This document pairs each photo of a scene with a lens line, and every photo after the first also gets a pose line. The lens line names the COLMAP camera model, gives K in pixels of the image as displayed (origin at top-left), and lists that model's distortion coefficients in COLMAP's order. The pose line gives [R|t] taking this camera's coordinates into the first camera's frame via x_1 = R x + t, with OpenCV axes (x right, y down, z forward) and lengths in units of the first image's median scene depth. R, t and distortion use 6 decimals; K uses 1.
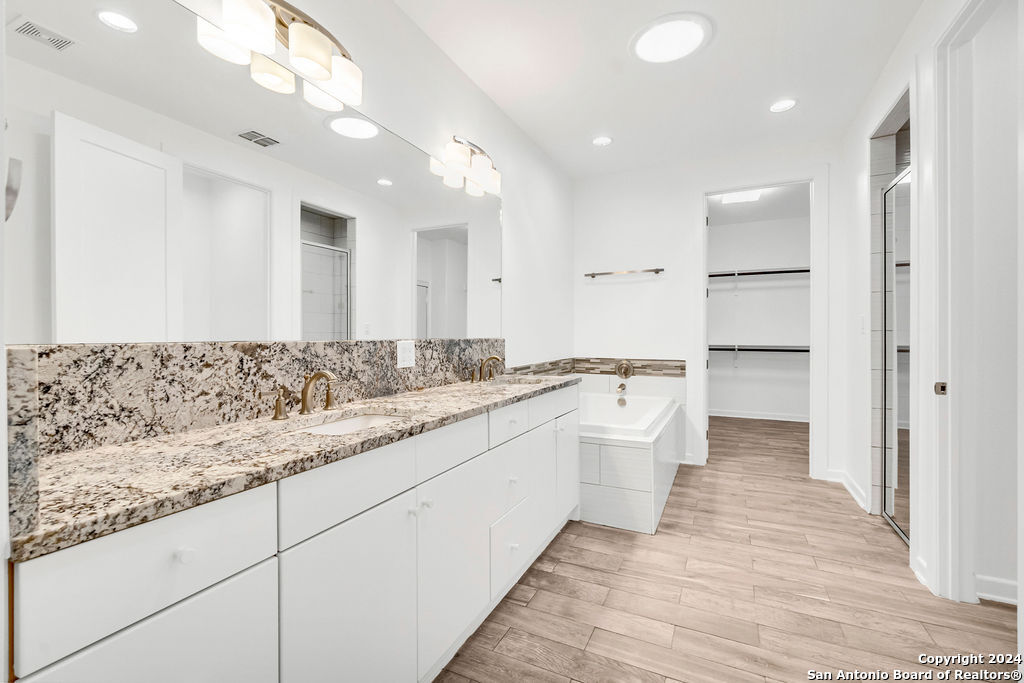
lens RADIAL K [[439.5, 0, 512.6], [0, 439.5, 338.8], [0, 0, 1]] dist [-0.006235, 0.000139]
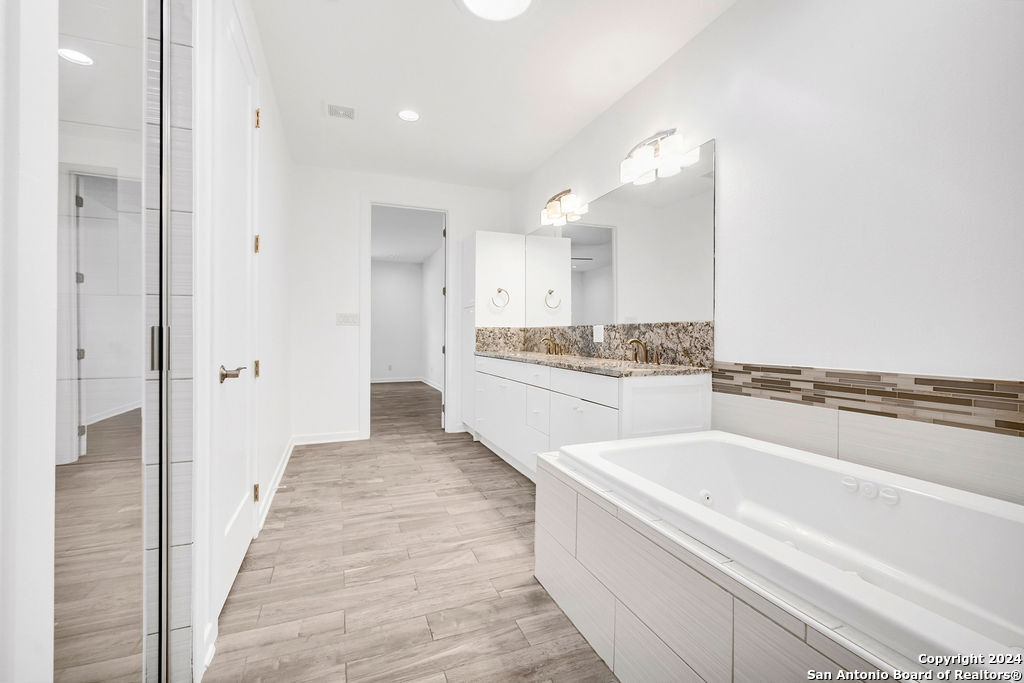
lens RADIAL K [[439.5, 0, 509.9], [0, 439.5, 331.0], [0, 0, 1]] dist [-0.006235, 0.000139]
pose [[-0.676925, -0.002046, -0.736049, 1.073908], [-0.003469, 0.999994, 0.000410, 0.023988], [0.736044, 0.002831, -0.676928, 1.743654]]
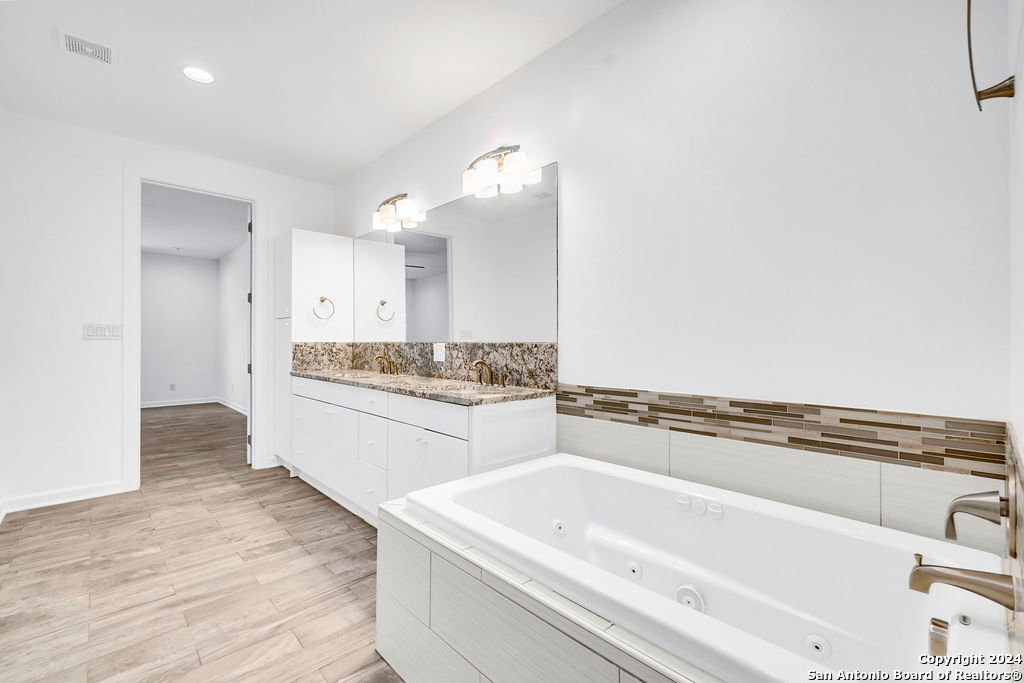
lens RADIAL K [[439.5, 0, 509.3], [0, 439.5, 340.4], [0, 0, 1]] dist [-0.006235, 0.000139]
pose [[-0.348579, 0.005571, -0.937263, 1.005245], [-0.003802, 0.999966, 0.007358, -0.015983], [0.937272, 0.006128, -0.348546, 1.651494]]
